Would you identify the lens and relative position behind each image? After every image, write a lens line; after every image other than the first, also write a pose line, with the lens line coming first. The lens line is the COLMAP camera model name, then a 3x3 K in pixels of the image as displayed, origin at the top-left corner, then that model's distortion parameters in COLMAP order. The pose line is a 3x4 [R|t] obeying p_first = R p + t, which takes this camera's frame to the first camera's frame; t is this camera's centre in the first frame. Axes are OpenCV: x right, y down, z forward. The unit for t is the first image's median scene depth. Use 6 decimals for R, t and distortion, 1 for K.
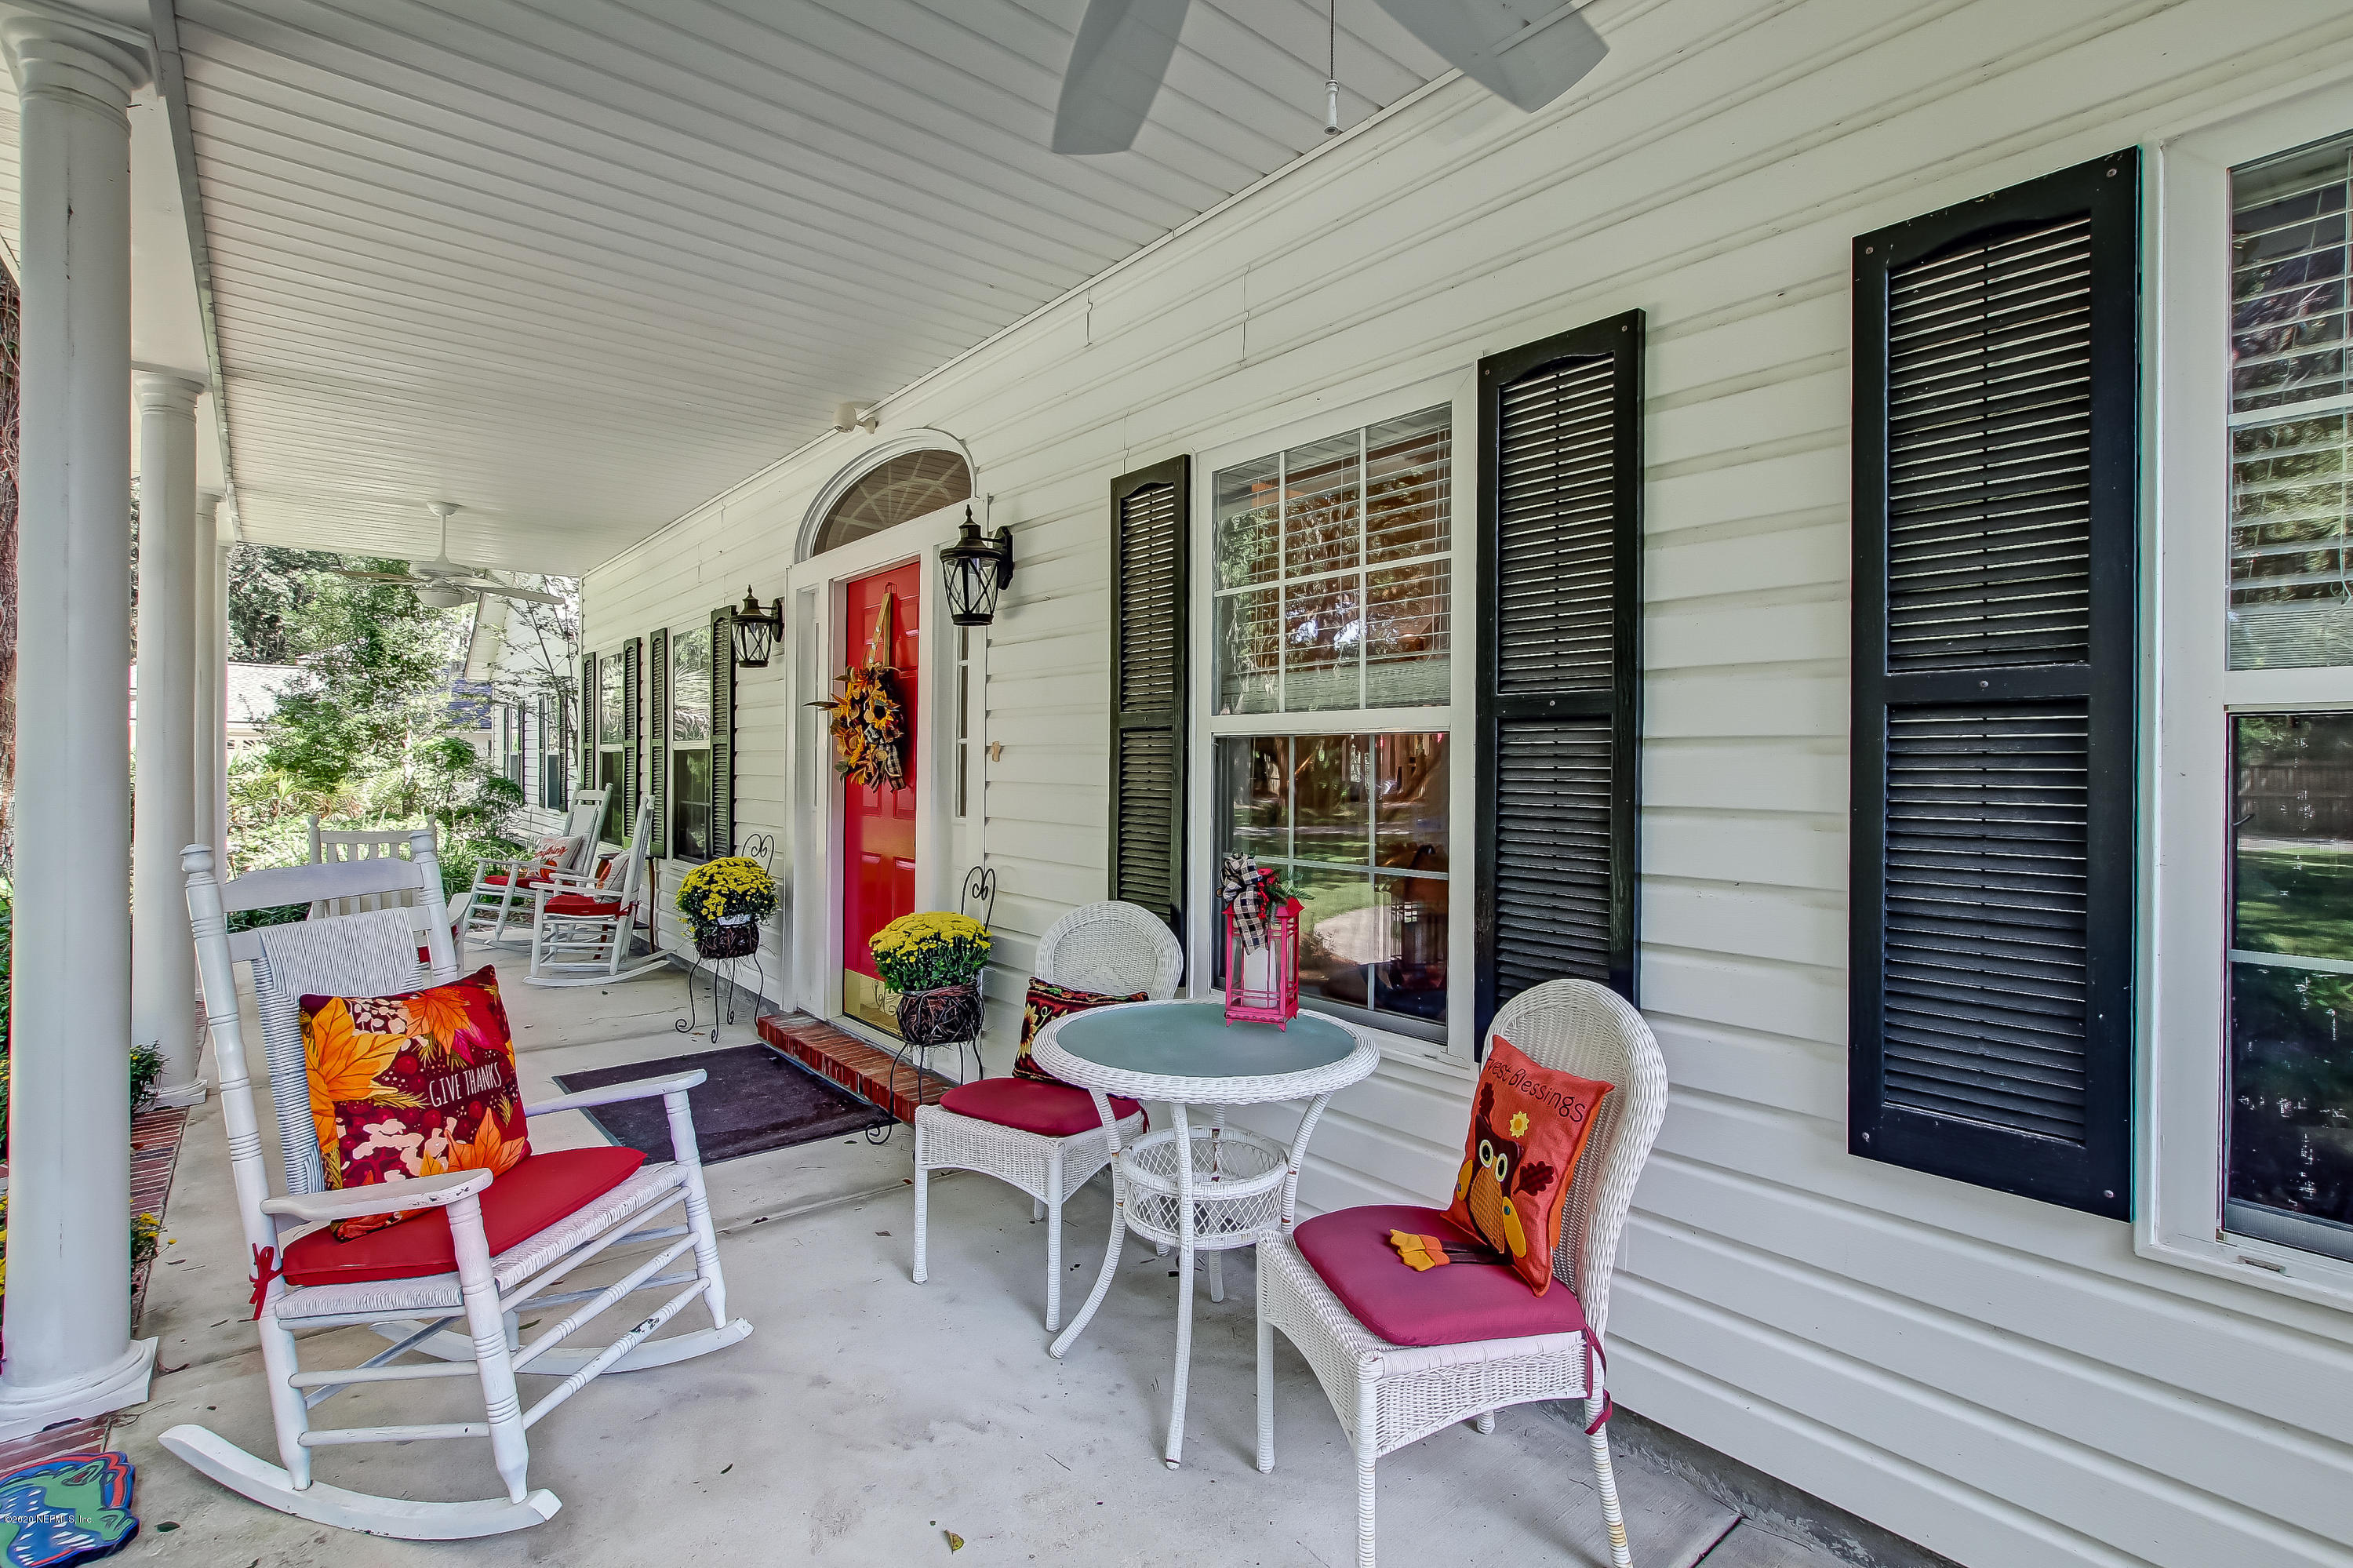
lens RADIAL K [[1094.1, 0, 1169.9], [0, 1094.1, 769.2], [0, 0, 1]] dist [-0.005425, 0.000087]
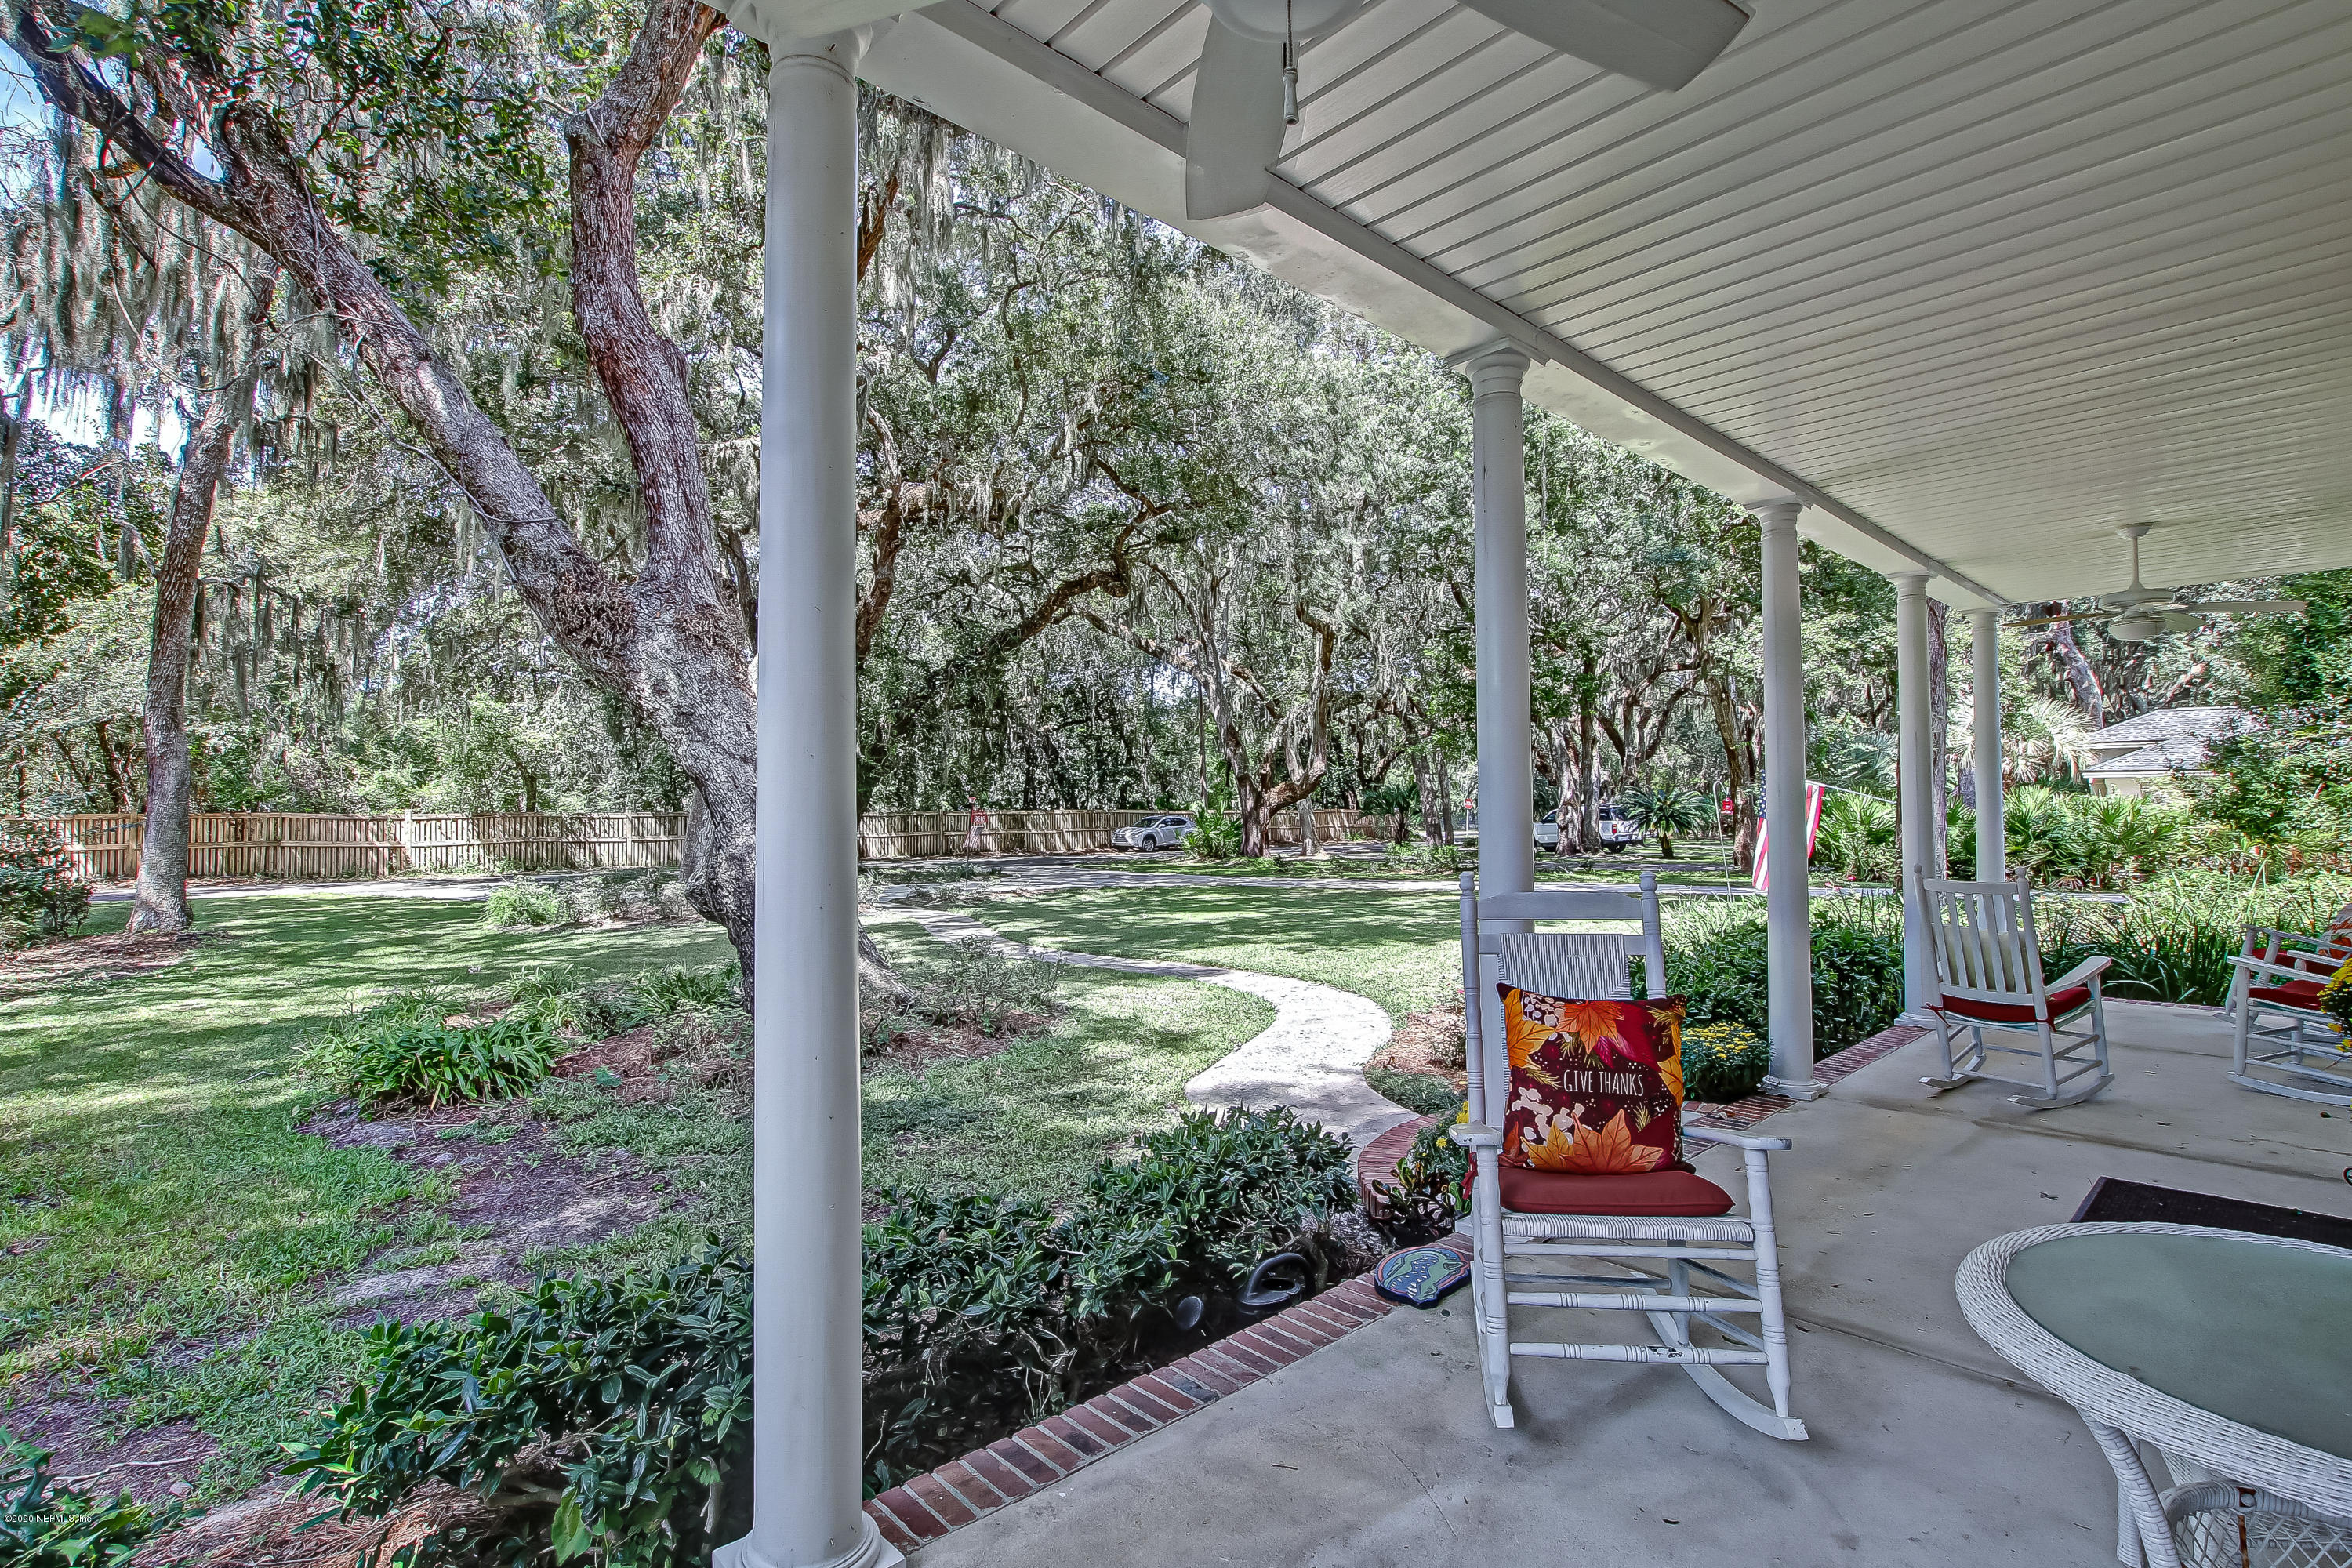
lens RADIAL K [[1093.6, 0, 1171.5], [0, 1093.6, 792.7], [0, 0, 1]] dist [-0.005425, 0.000087]
pose [[0.069249, -0.026127, -0.997257, 0.549021], [0.002350, 0.999658, -0.026027, -0.002138], [0.997597, -0.000541, 0.069287, 0.450899]]
